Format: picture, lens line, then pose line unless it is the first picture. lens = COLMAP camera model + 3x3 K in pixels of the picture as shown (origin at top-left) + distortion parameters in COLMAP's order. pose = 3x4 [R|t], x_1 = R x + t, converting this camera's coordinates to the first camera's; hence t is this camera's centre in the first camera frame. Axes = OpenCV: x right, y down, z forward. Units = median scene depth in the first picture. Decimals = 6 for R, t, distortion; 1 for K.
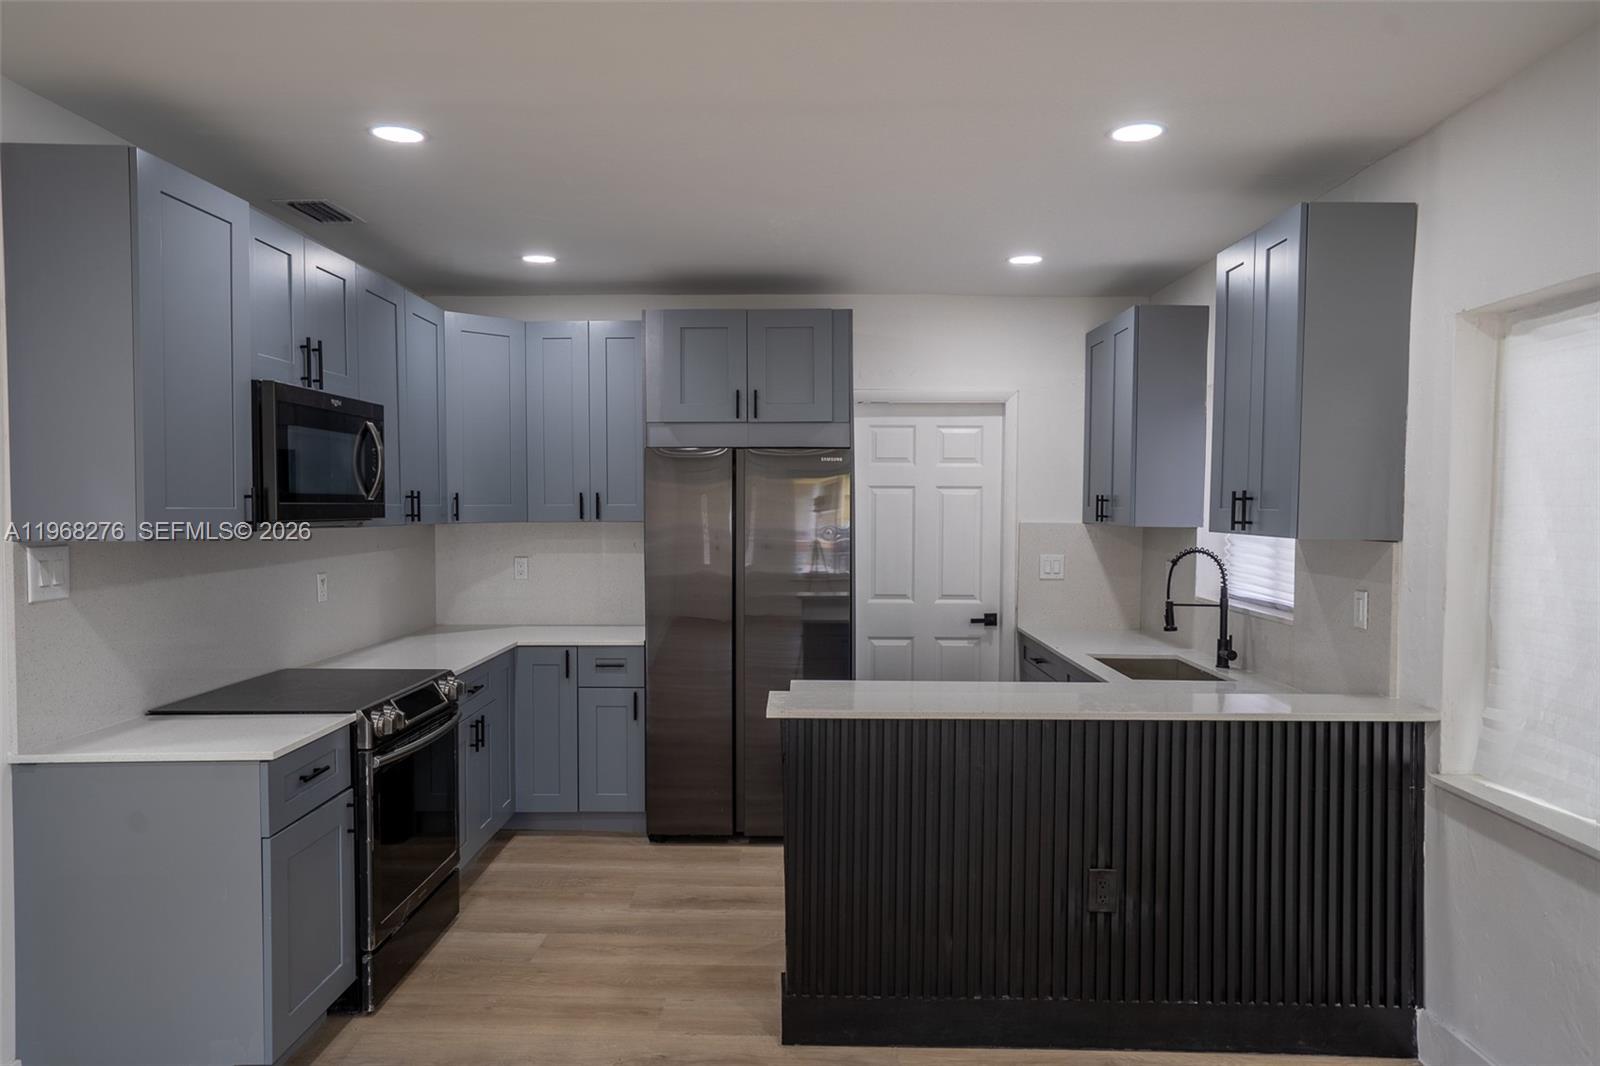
lens RADIAL K [[1051.5, 0, 806.6], [0, 1051.5, 535.3], [0, 0, 1]] dist [-0.020279, 0.049228]
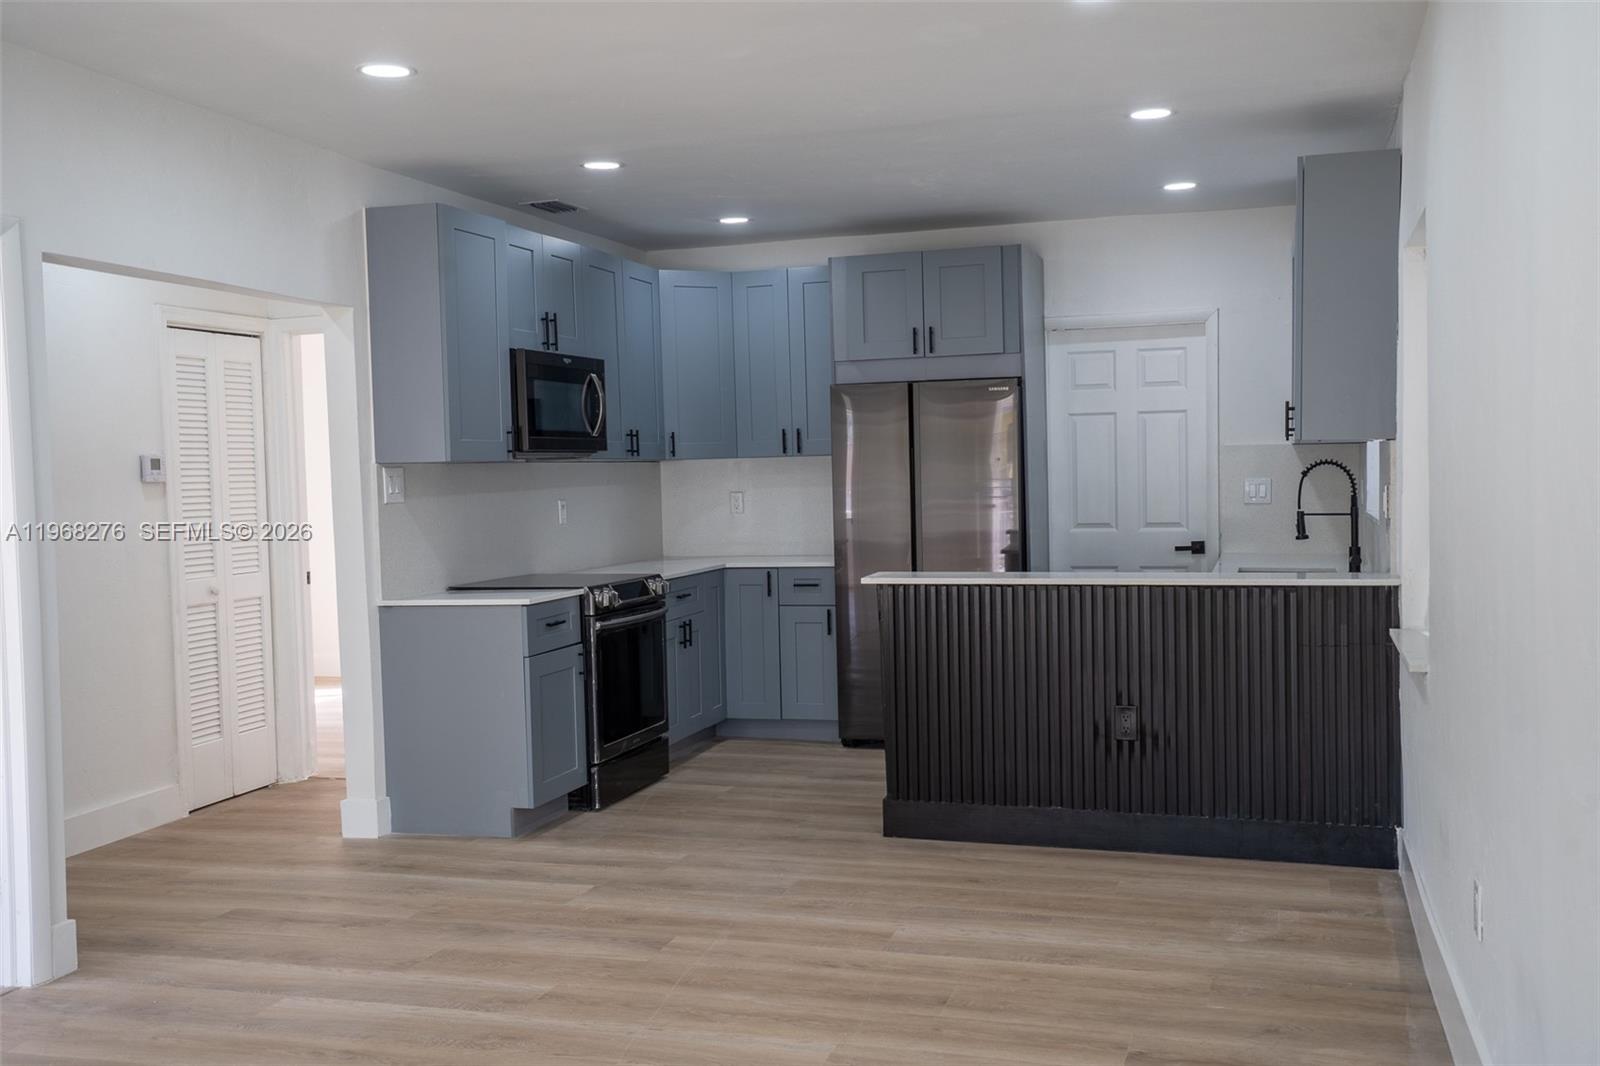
lens RADIAL K [[1604.8, 0, 795.1], [0, 1604.8, 541.8], [0, 0, 1]] dist [0.085622, 0.007797]
pose [[0.955124, -0.011243, -0.295994, 0.344331], [0.016590, 0.999741, 0.015559, 0.060423], [0.295742, -0.019771, 0.955063, -0.695196]]
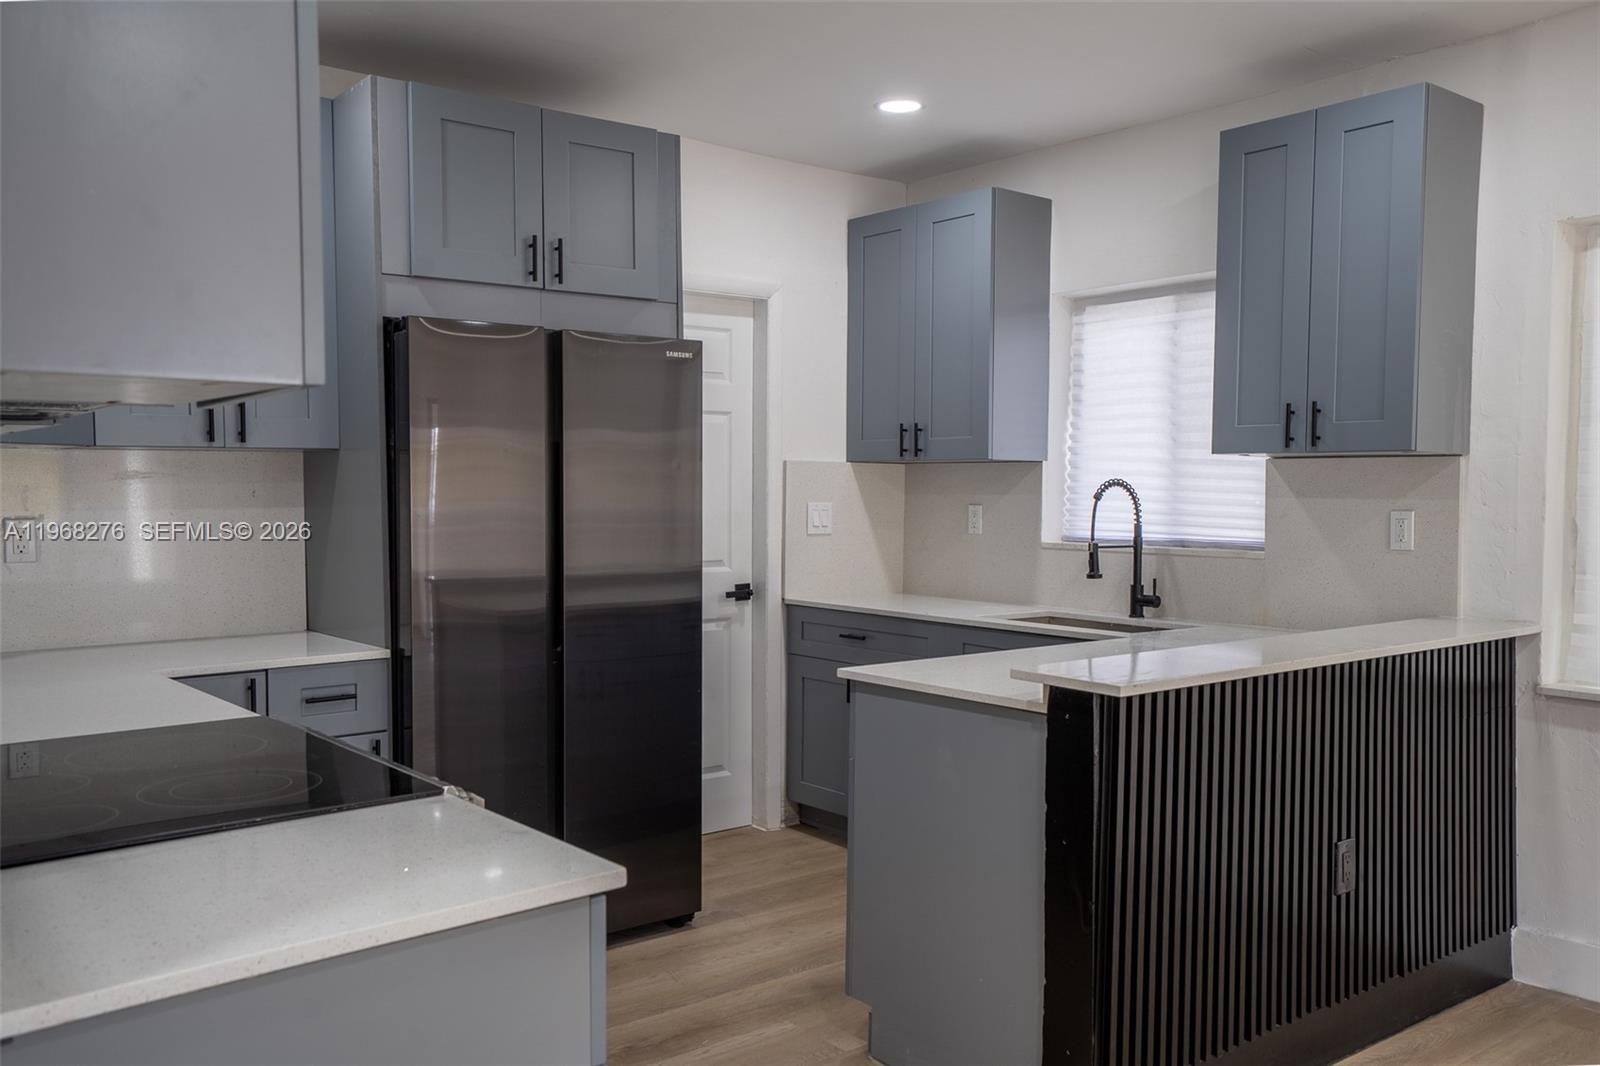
lens RADIAL K [[1342.7, 0, 800.0], [0, 1342.7, 533.0], [0, 0, 1]] dist [0.030644, -0.000234]
pose [[0.770855, -0.024644, 0.636534, -0.523029], [0.022014, 0.999685, 0.012043, 0.036932], [-0.636631, 0.004729, 0.771154, 0.322851]]
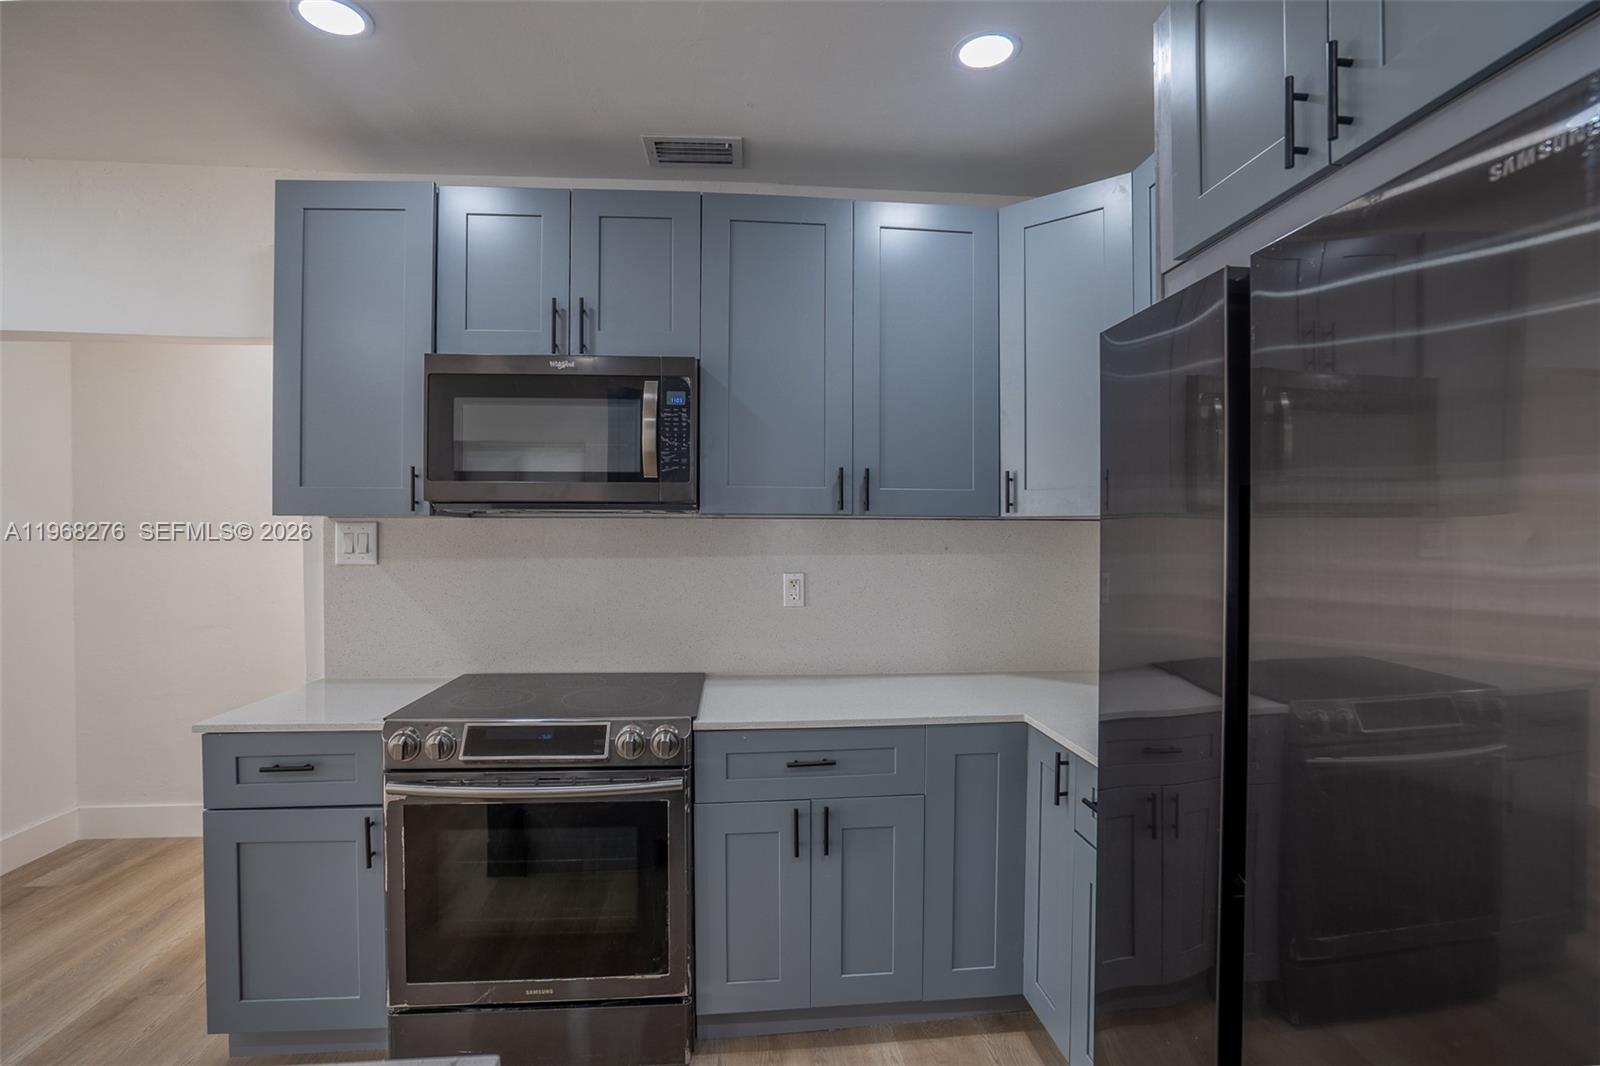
lens RADIAL K [[769.4, 0, 796.7], [0, 769.4, 543.9], [0, 0, 1]] dist [-0.058008, 0.029814]
pose [[0.094166, 0.019944, -0.995357, 0.158009], [-0.035588, 0.999228, 0.016655, 0.002473], [0.994920, 0.033854, 0.094803, 0.952825]]
